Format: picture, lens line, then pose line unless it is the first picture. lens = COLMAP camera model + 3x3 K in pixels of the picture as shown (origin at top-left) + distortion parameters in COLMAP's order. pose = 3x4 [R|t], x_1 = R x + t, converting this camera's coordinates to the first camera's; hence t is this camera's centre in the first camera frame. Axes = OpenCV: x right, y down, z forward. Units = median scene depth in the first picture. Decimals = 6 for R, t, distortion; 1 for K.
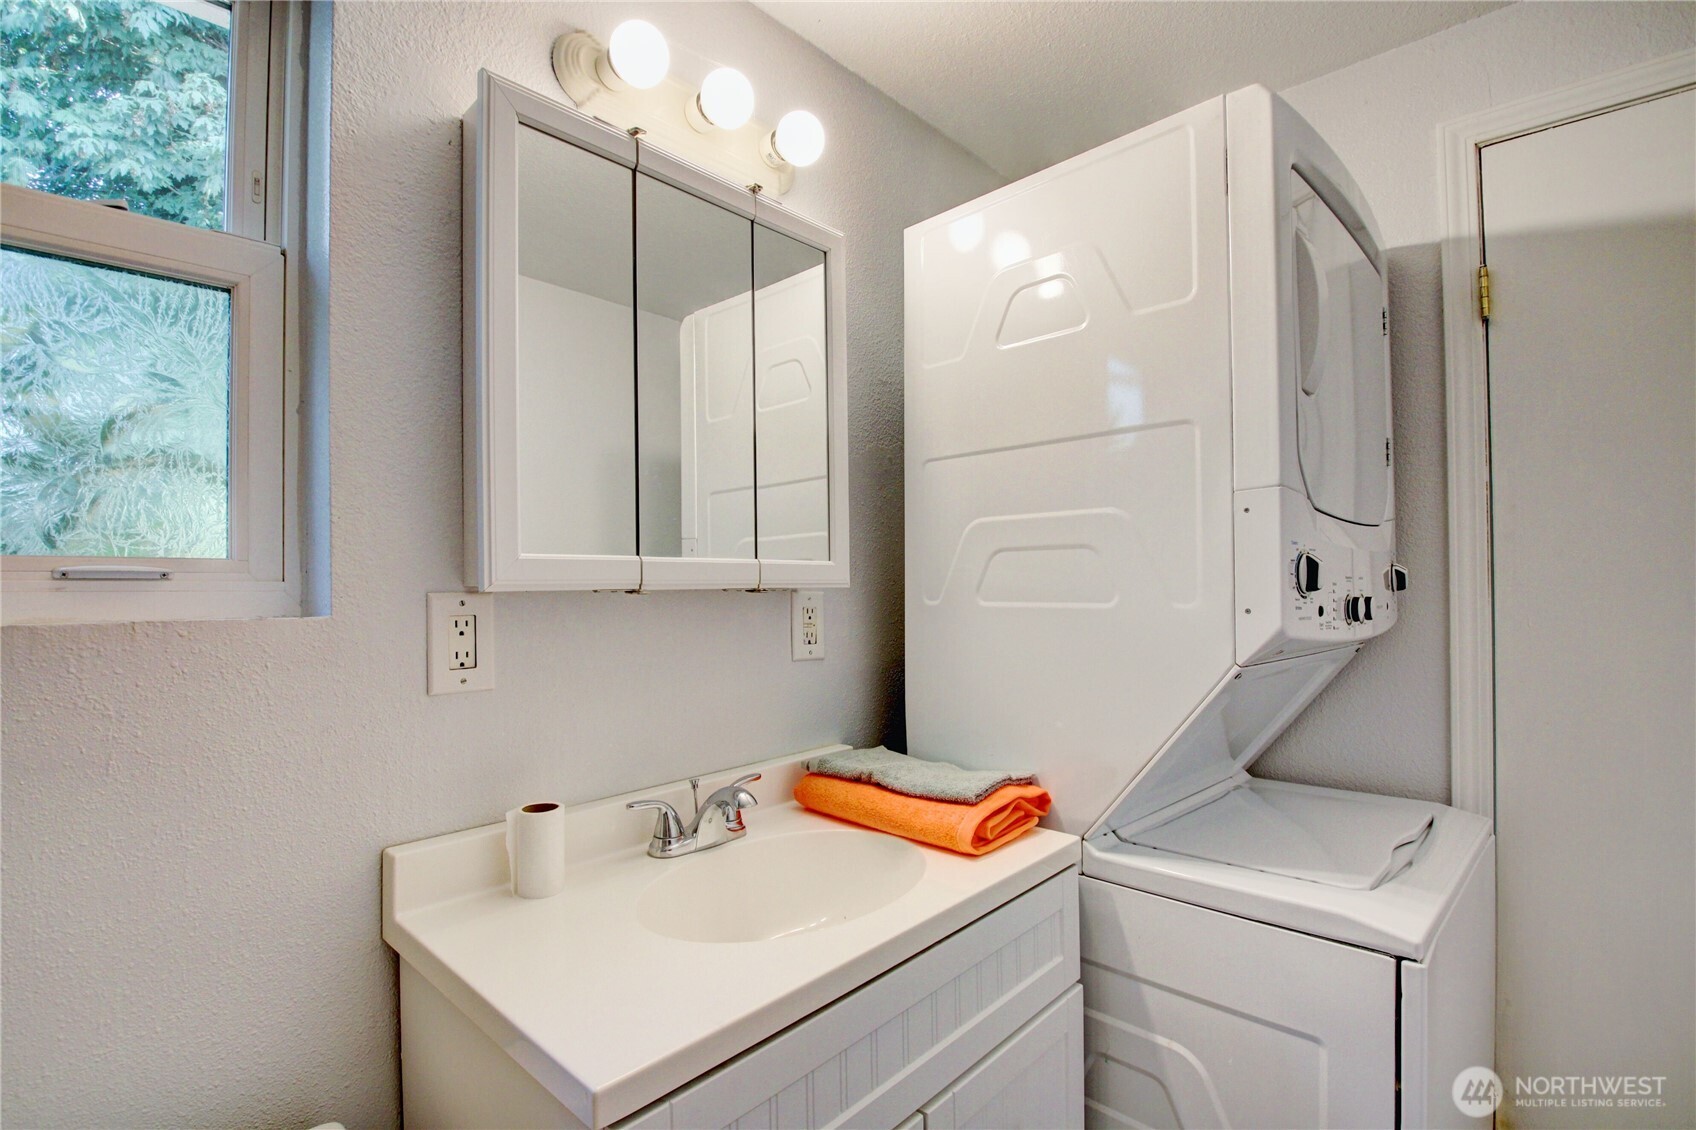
lens RADIAL K [[791.4, 0, 844.1], [0, 791.4, 572.4], [0, 0, 1]] dist [0.044801, -0.055767]
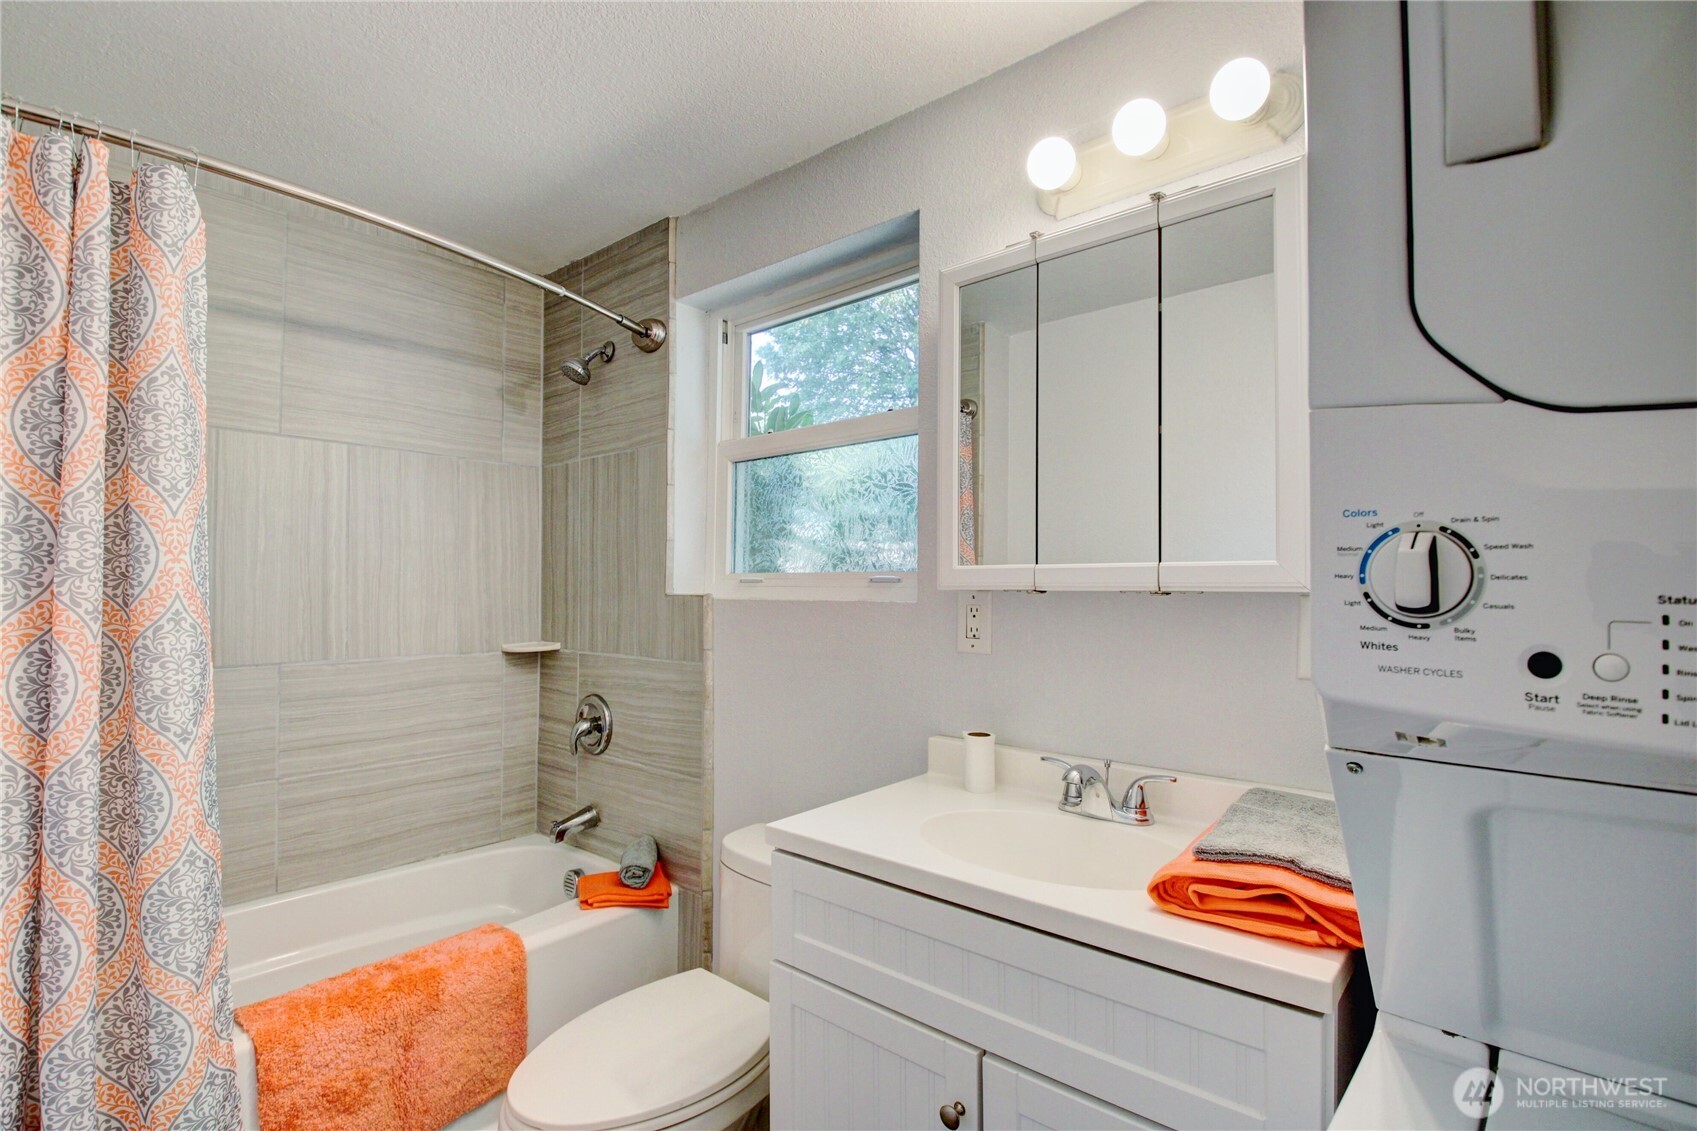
lens RADIAL K [[779.7, 0, 842.7], [0, 779.7, 573.8], [0, 0, 1]] dist [0.003342, -0.019606]
pose [[0.043151, -0.011677, -0.999000, 0.971263], [0.007895, 0.999904, -0.011346, 0.007979], [0.999037, -0.007397, 0.043239, 0.626119]]
